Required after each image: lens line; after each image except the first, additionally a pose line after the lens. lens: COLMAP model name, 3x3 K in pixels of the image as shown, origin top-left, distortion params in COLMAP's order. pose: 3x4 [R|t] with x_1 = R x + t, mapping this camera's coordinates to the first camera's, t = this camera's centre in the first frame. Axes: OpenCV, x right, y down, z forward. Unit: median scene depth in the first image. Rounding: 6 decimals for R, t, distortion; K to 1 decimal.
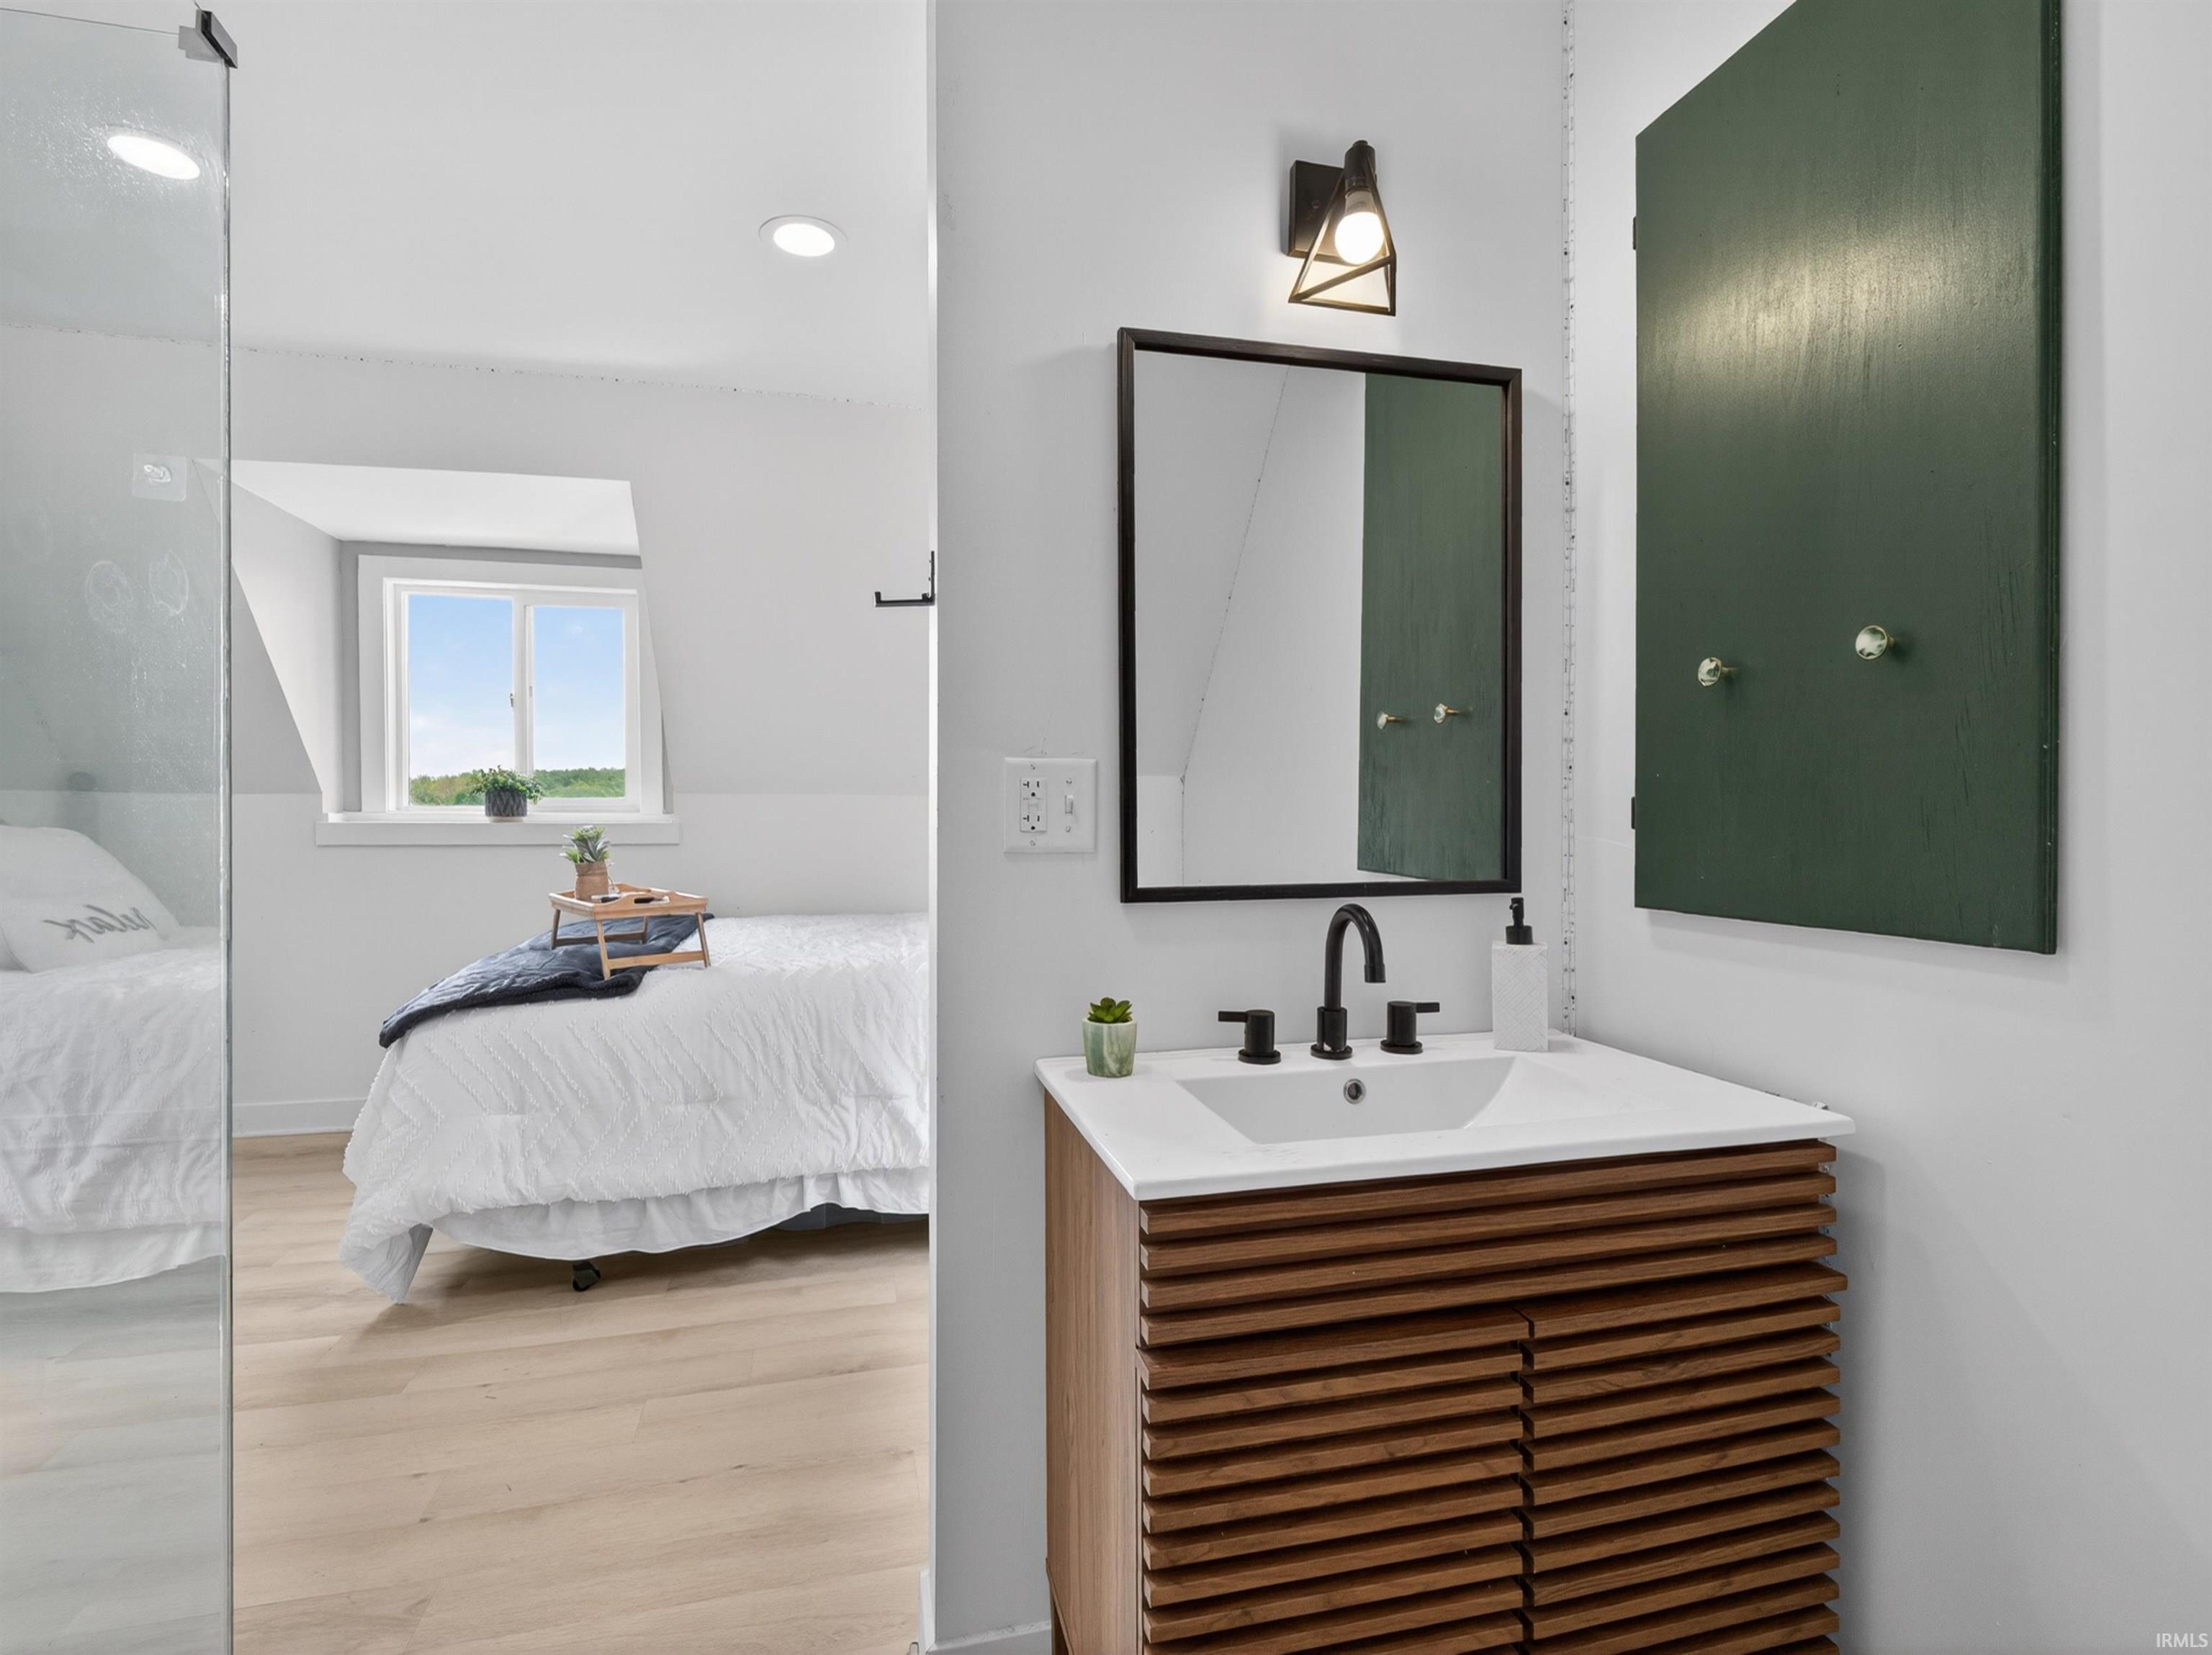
lens RADIAL K [[1057.8, 0, 1097.8], [0, 1057.8, 809.6], [0, 0, 1]] dist [-0.001359, -0.000803]
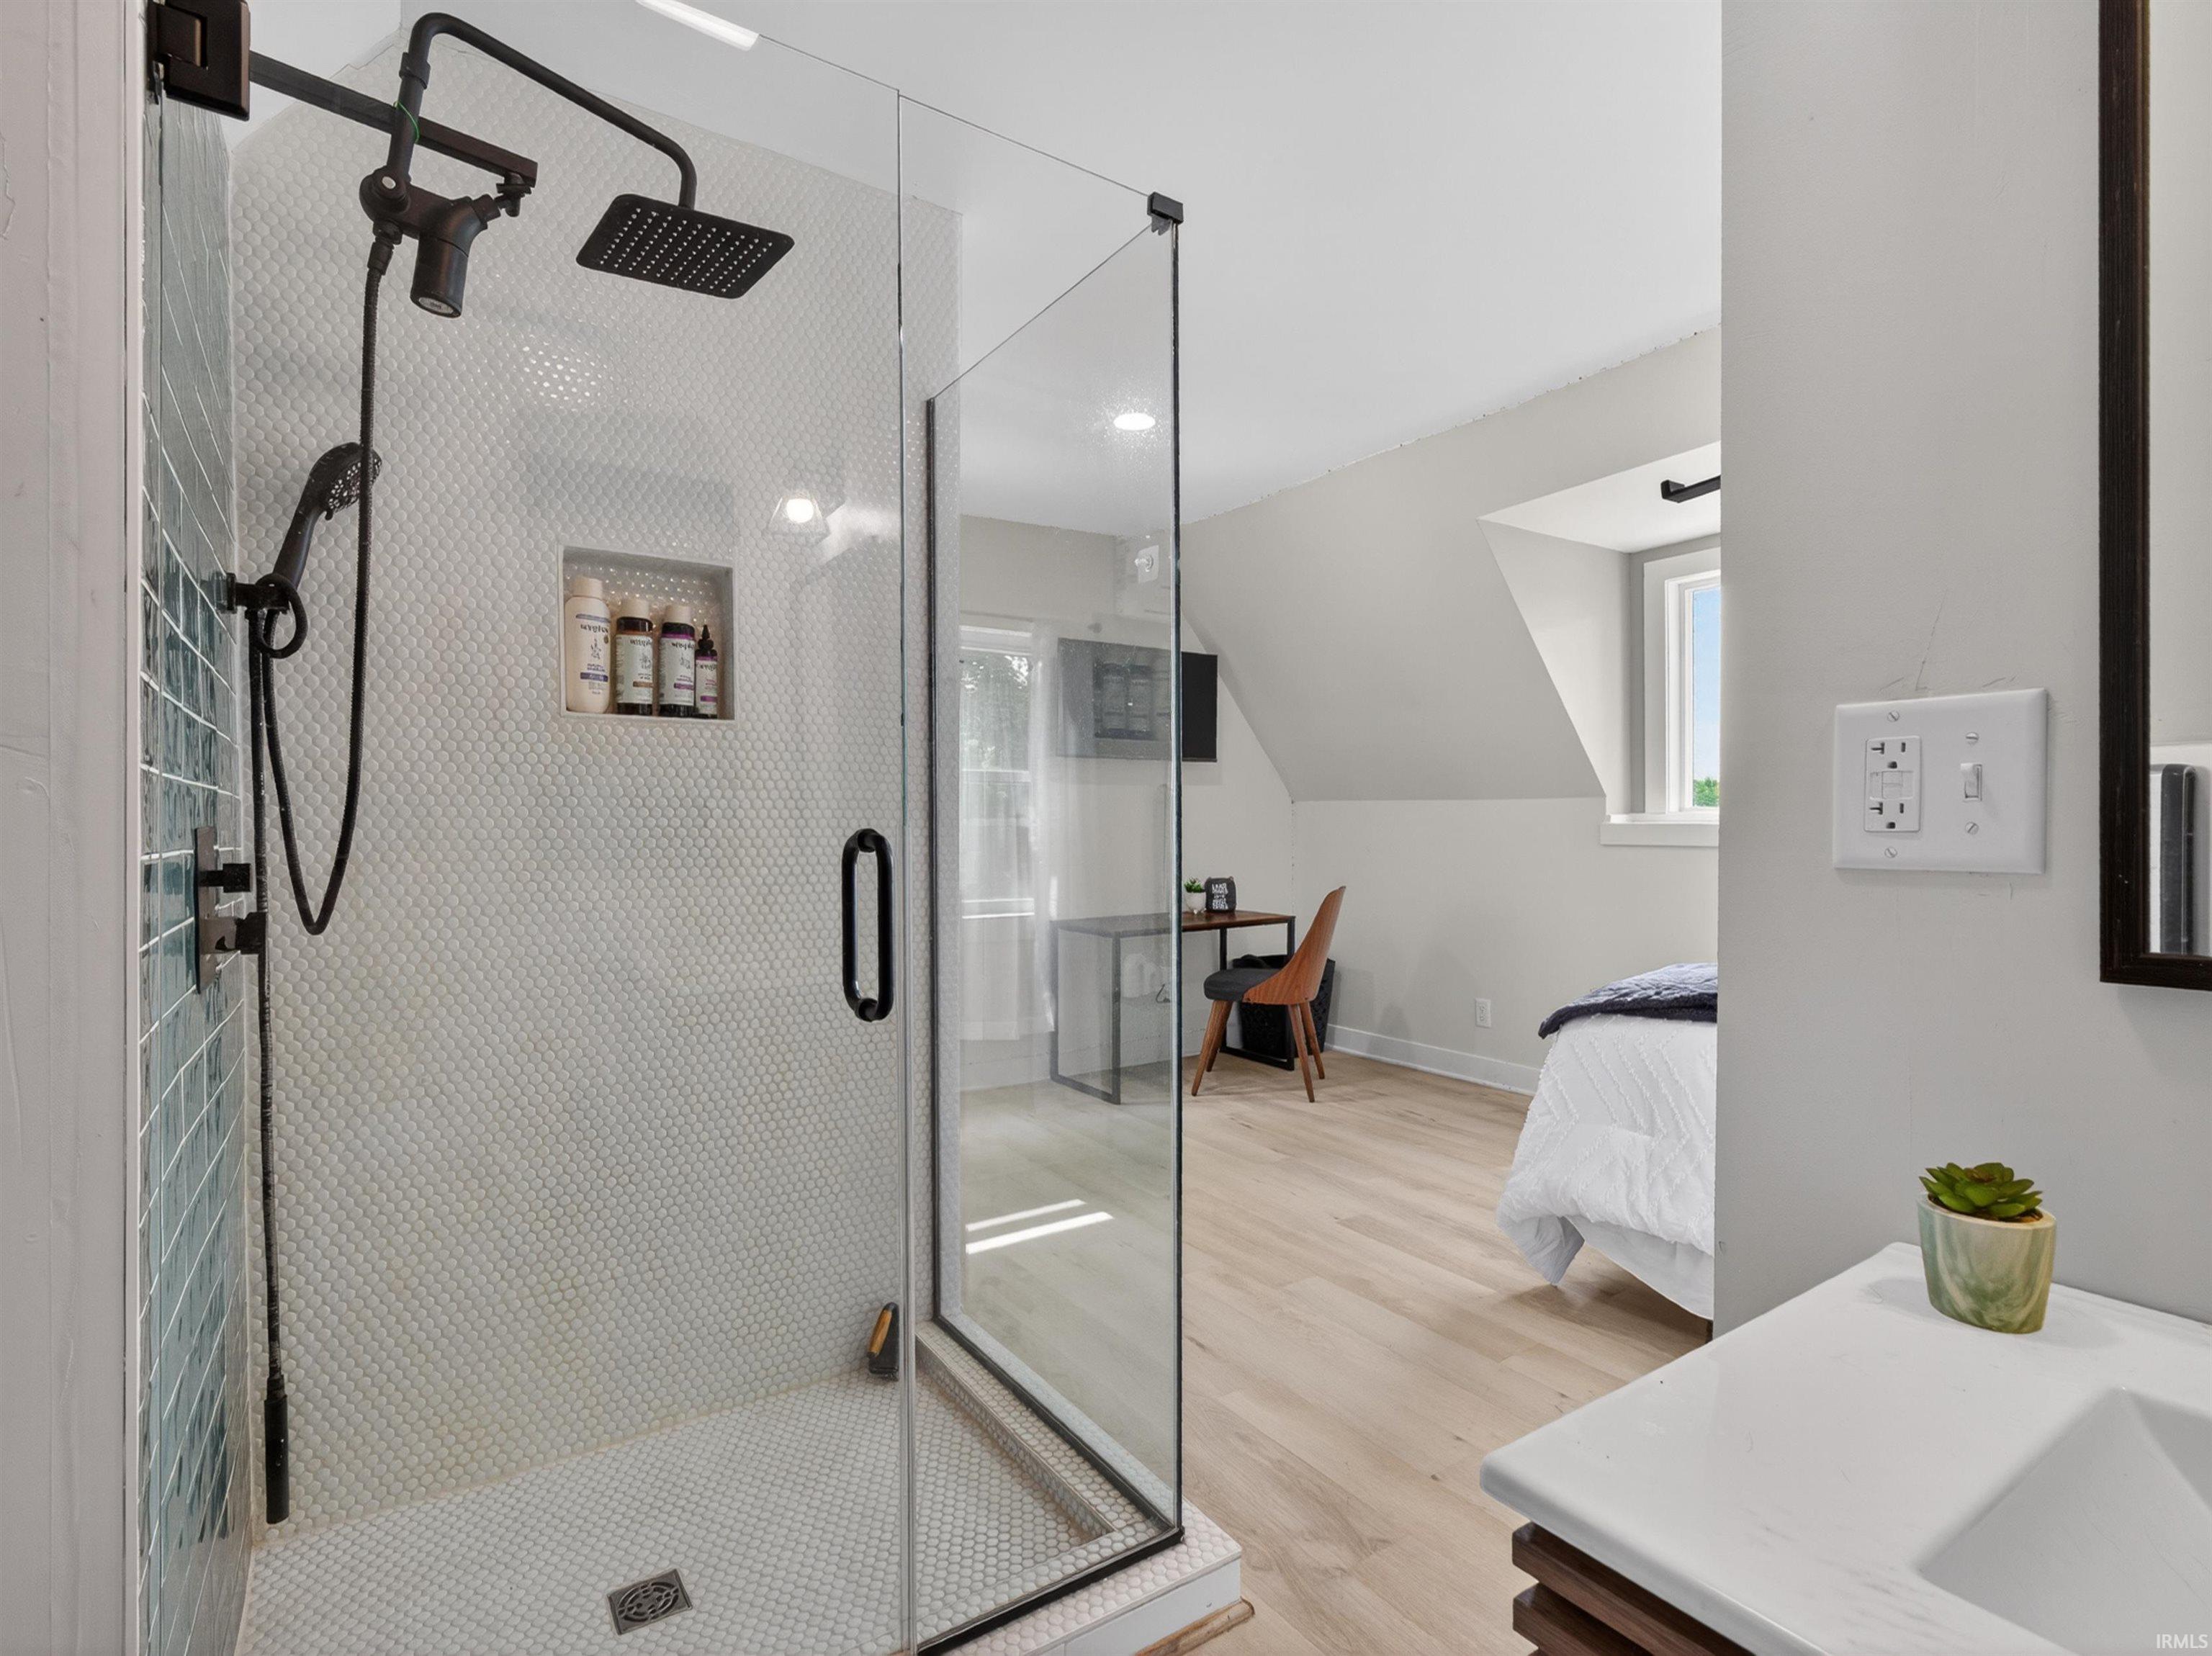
lens RADIAL K [[1083.2, 0, 1094.1], [0, 1083.2, 848.3], [0, 0, 1]] dist [-0.000143, 0.000336]
pose [[0.333025, 0.018298, -0.942740, 0.185550], [0.012859, 0.999631, 0.023945, 0.005582], [0.942830, -0.020097, 0.332667, 0.226957]]
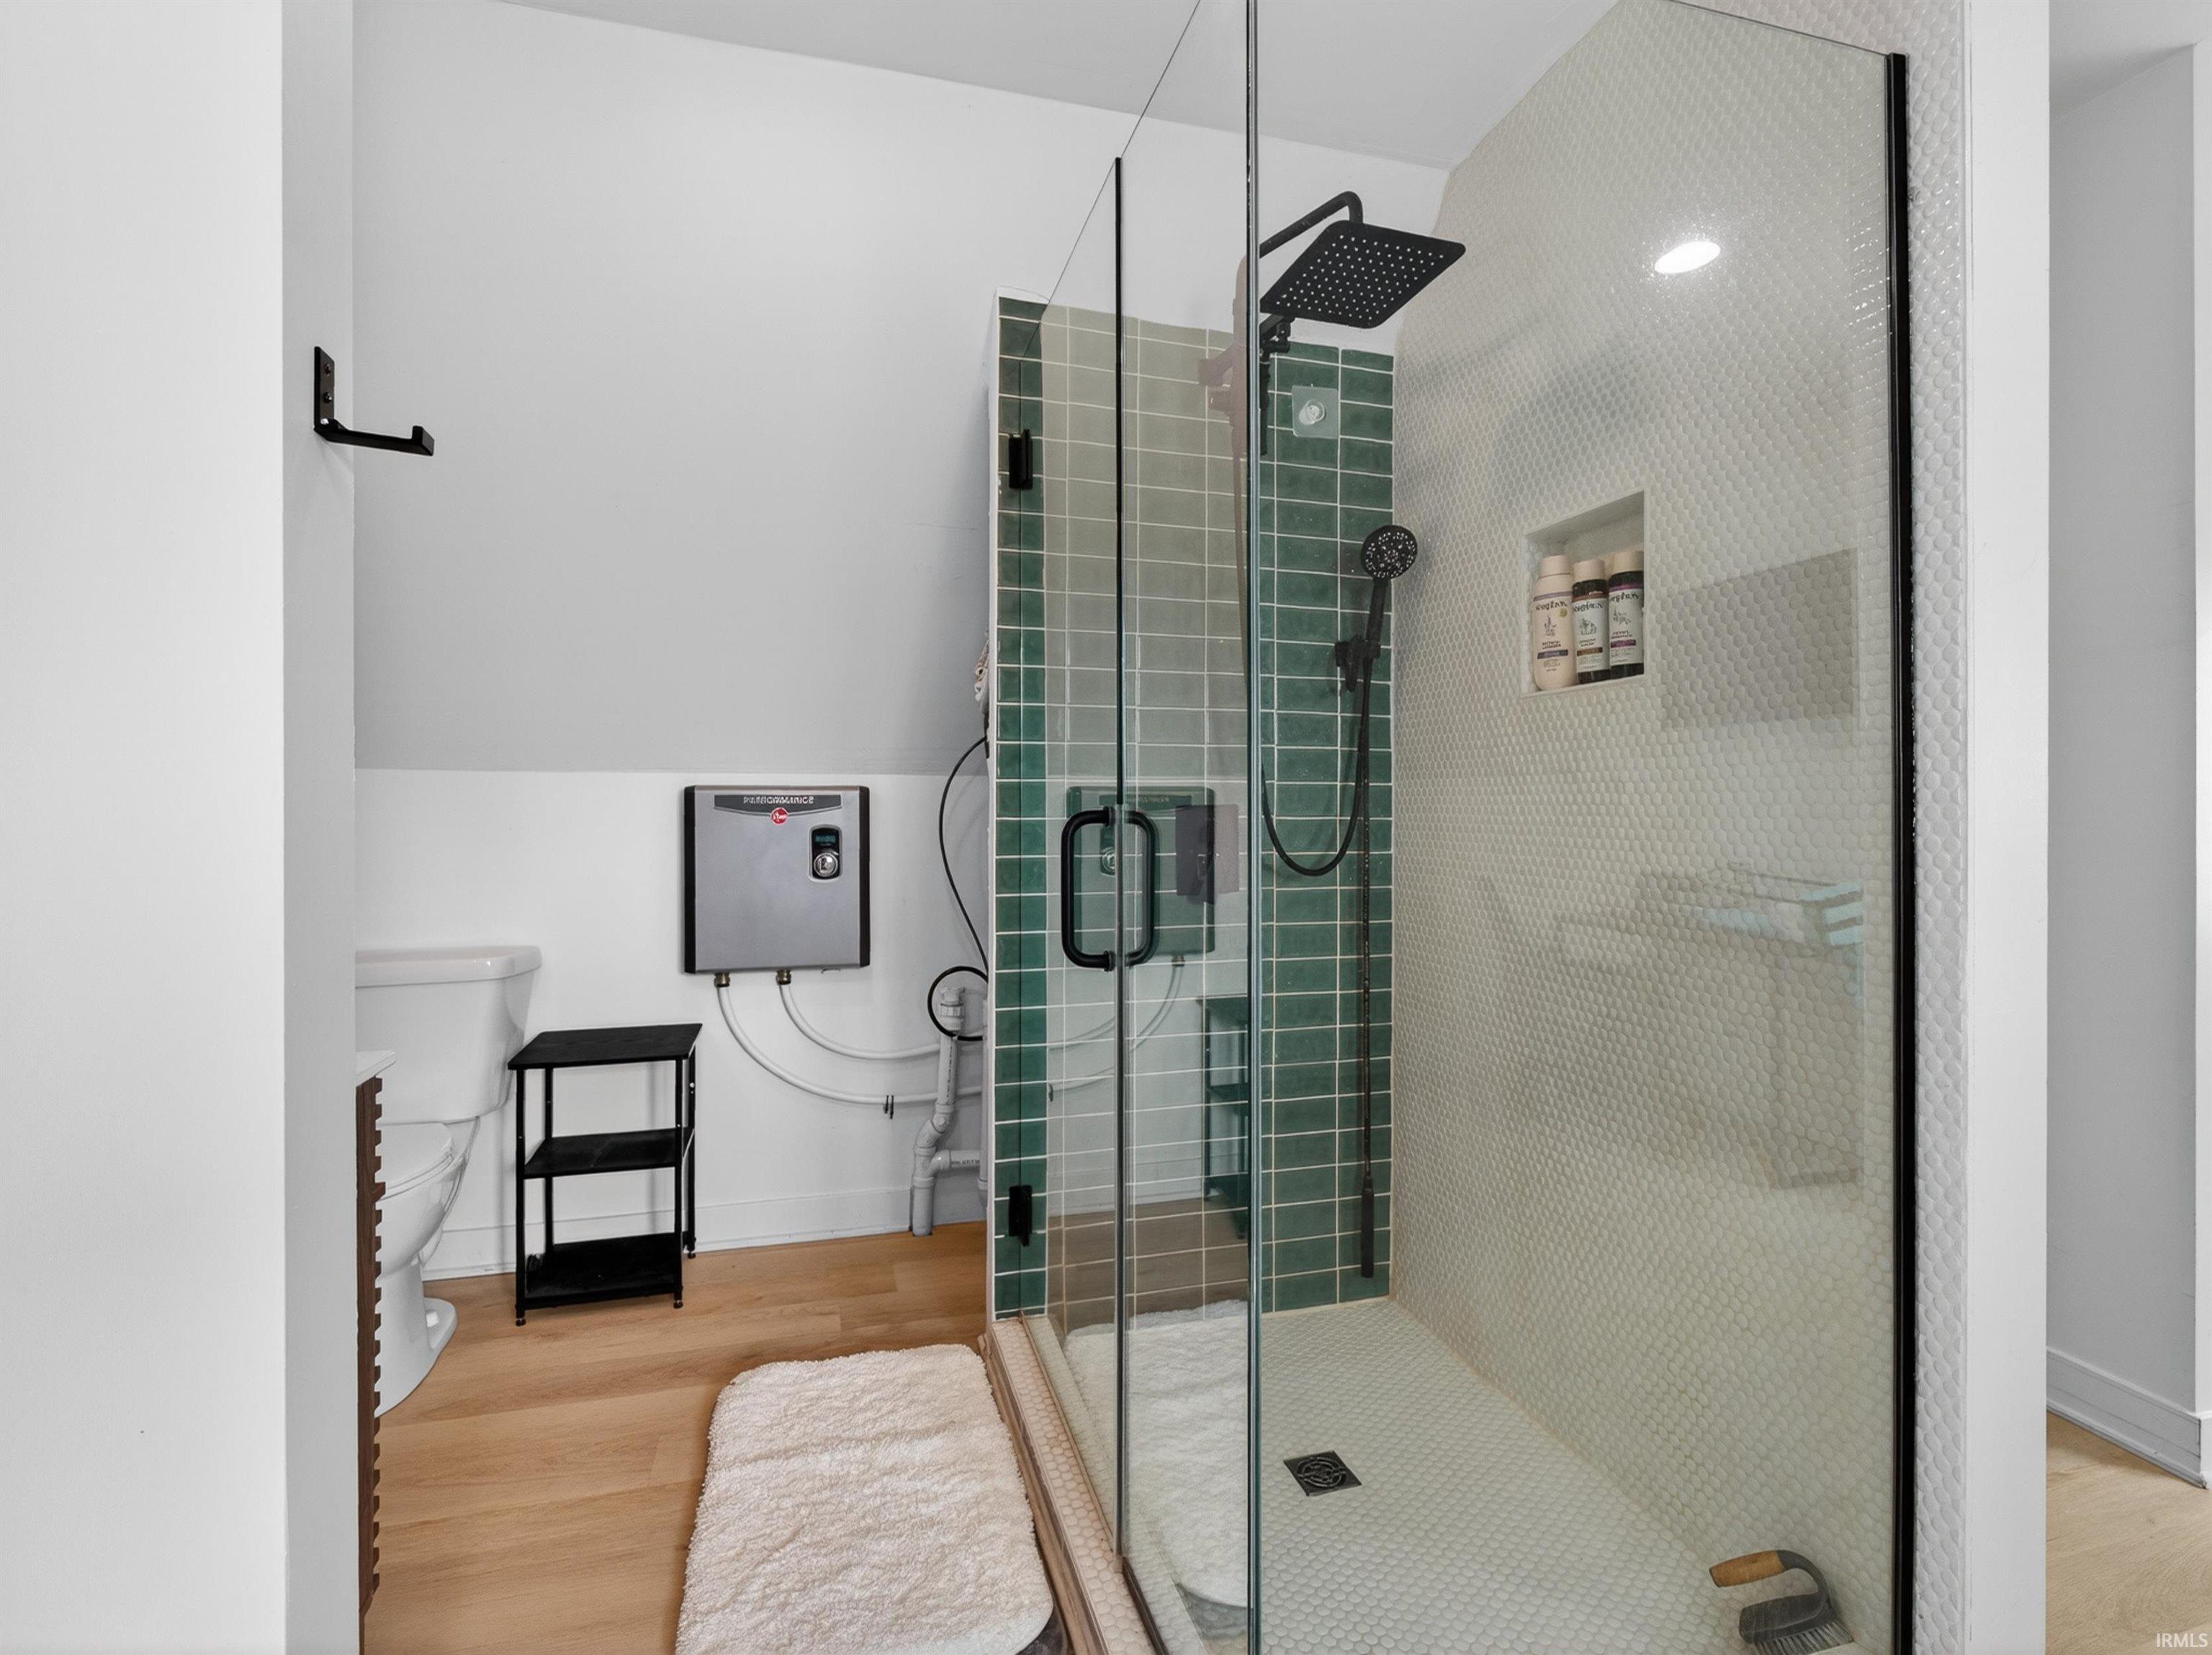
lens RADIAL K [[1040.4, 0, 1091.3], [0, 1040.4, 819.9], [0, 0, 1]] dist [-0.001036, -0.000596]
pose [[-0.999626, -0.000308, -0.027350, -0.315339], [-0.000245, 0.999997, -0.002329, 0.018070], [0.027351, -0.002321, -0.999623, 0.886770]]
